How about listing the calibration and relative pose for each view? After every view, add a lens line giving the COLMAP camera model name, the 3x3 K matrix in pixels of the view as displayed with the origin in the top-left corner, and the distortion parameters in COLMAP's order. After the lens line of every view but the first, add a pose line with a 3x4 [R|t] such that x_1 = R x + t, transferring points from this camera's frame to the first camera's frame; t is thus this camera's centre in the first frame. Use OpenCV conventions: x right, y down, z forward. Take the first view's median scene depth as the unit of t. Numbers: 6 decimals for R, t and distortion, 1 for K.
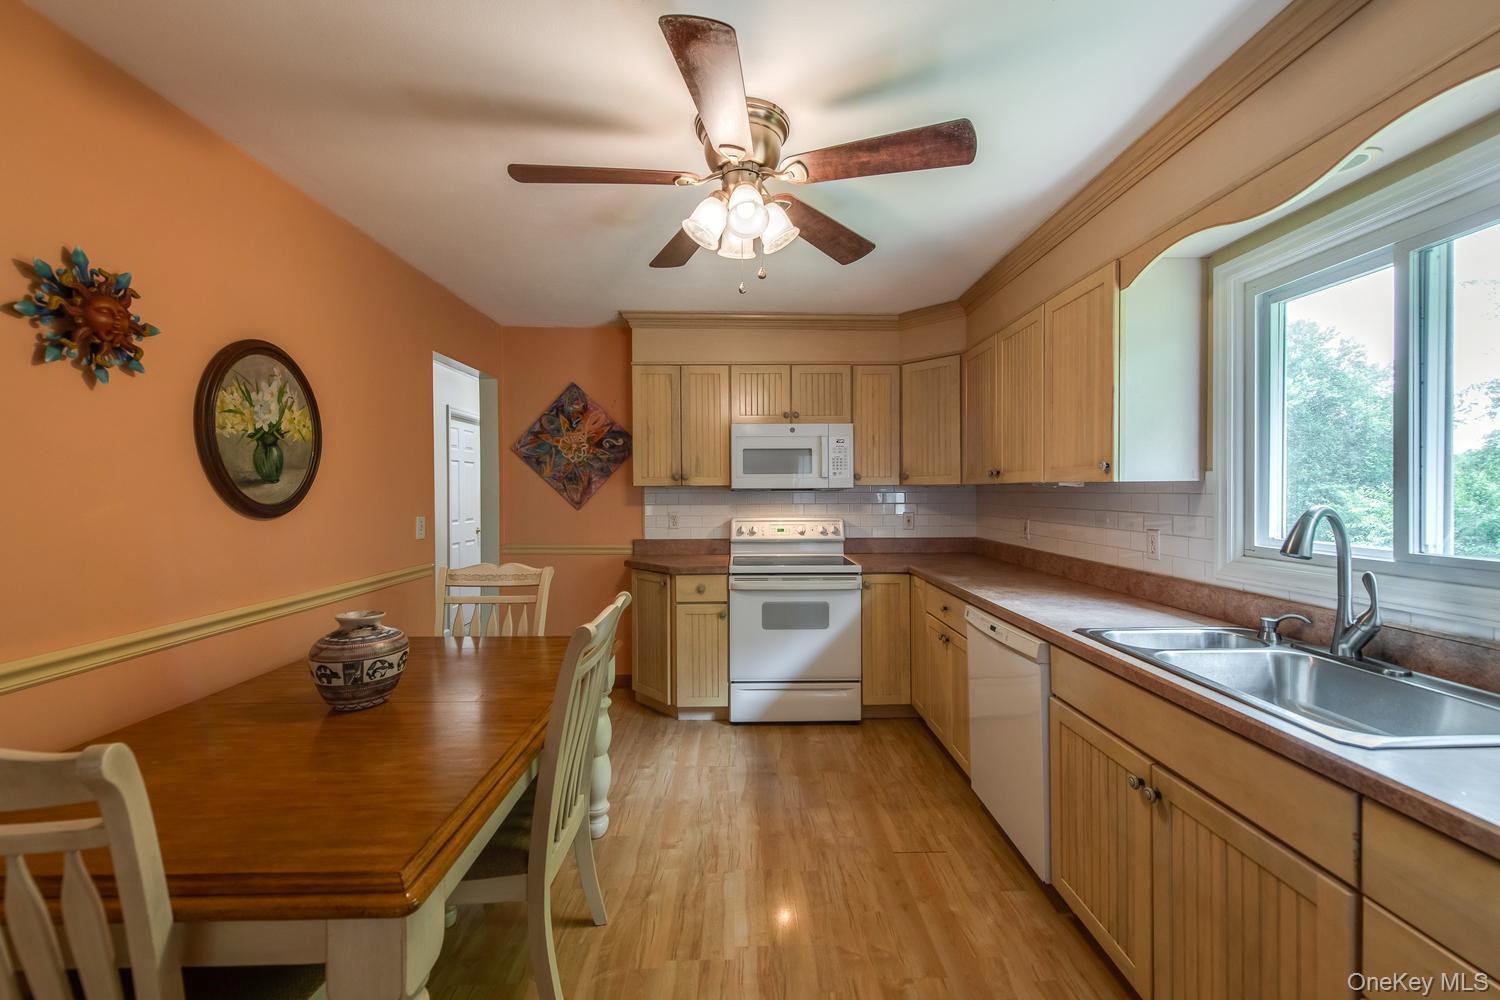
lens RADIAL K [[588.0, 0, 752.1], [0, 588.0, 498.4], [0, 0, 1]] dist [0.009081, -0.002859]
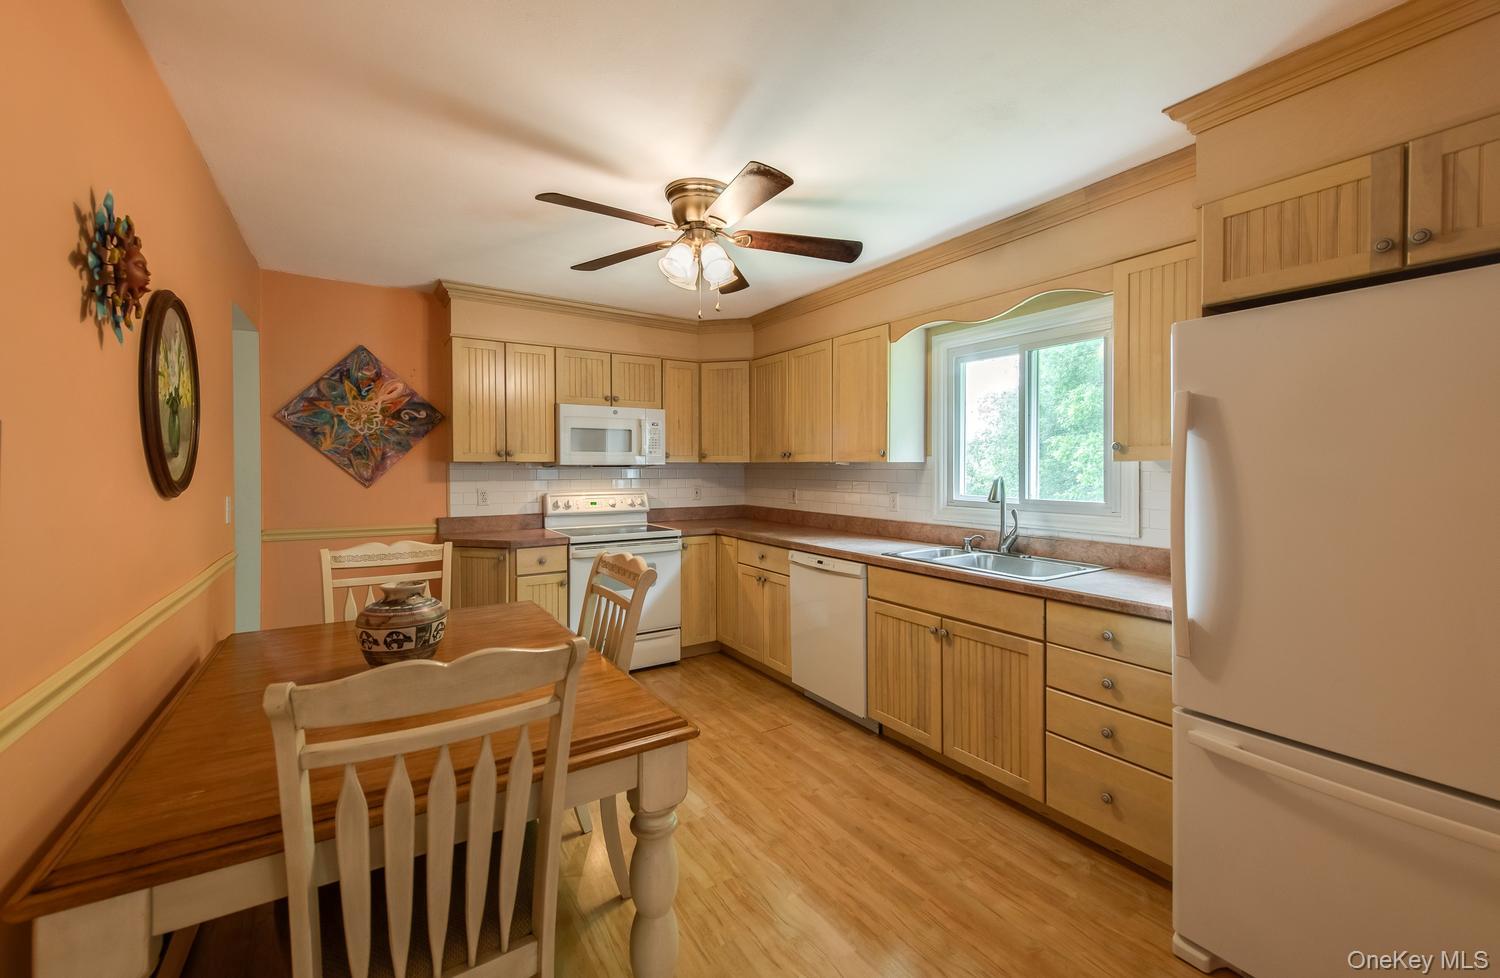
lens RADIAL K [[603.6, 0, 751.6], [0, 603.6, 475.6], [0, 0, 1]] dist [0.009258, -0.000077]
pose [[0.849610, -0.004242, 0.527395, -0.498967], [0.003588, 0.999991, 0.002264, 0.002296], [-0.527399, -0.000031, 0.849617, -0.170542]]
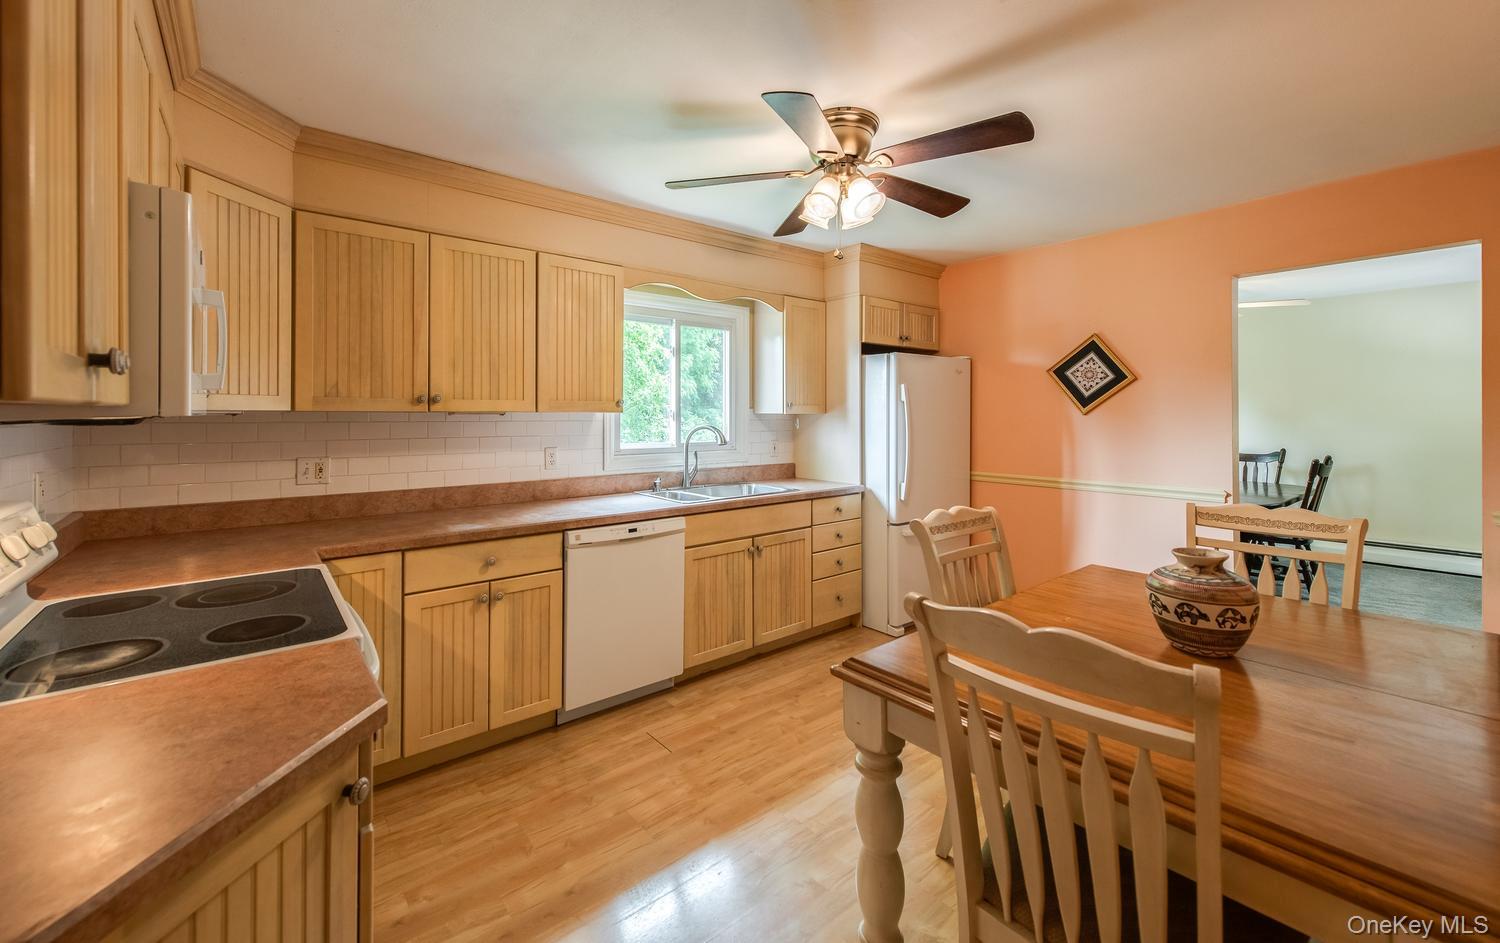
lens RADIAL K [[596.7, 0, 732.7], [0, 596.7, 413.9], [0, 0, 1]] dist [0.000257, -0.000112]
pose [[-0.612315, 0.007284, 0.790580, -0.682158], [0.015796, 0.999871, 0.003022, -0.024267], [-0.790456, 0.014338, -0.612351, 1.531124]]
